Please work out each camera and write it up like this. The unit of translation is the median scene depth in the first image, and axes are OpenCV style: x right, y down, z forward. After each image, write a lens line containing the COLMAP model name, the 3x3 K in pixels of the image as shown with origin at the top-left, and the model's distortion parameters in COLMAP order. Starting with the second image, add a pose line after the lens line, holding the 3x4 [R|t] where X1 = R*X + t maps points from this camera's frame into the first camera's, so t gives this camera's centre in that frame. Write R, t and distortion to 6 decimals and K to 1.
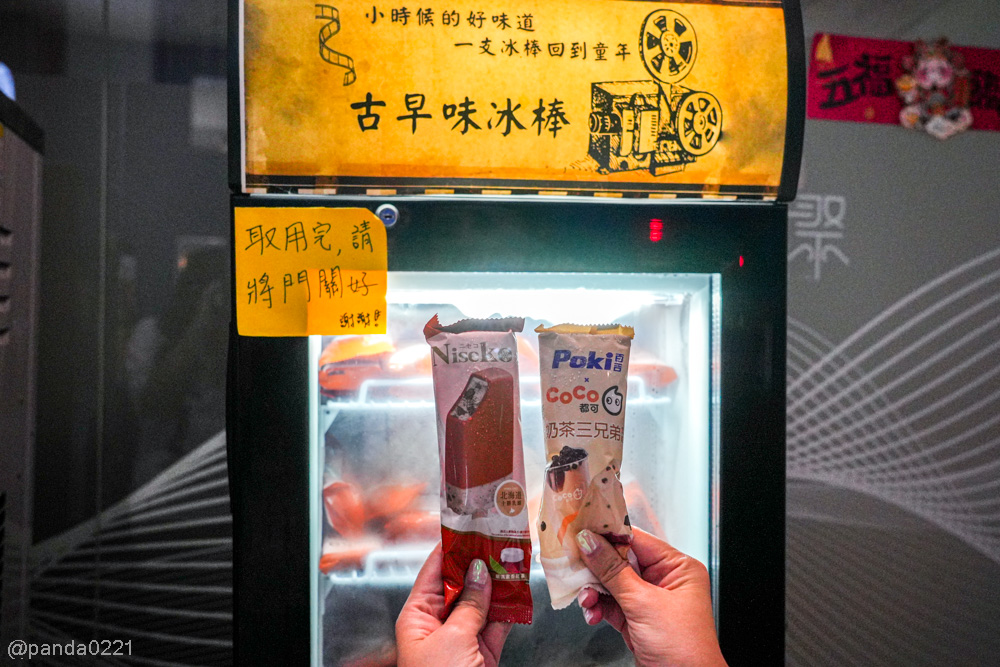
lens RADIAL K [[1089.7, 0, 499.1], [0, 1089.7, 331.1], [0, 0, 1]] dist [-0.014988, 0.000000]
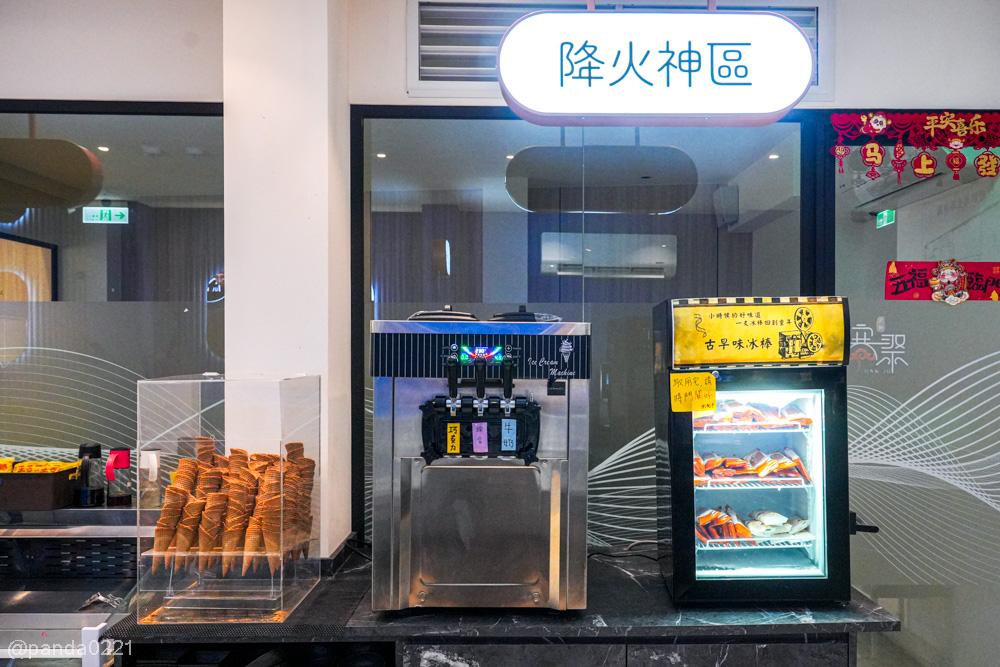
lens RADIAL K [[1036.2, 0, 499.1], [0, 1036.2, 339.2], [0, 0, 1]] dist [-0.001559, 0.000000]
pose [[0.979218, -0.021069, -0.201713, -0.106436], [0.017691, 0.999672, -0.018536, -0.161103], [0.202038, 0.014582, 0.979269, -2.131960]]
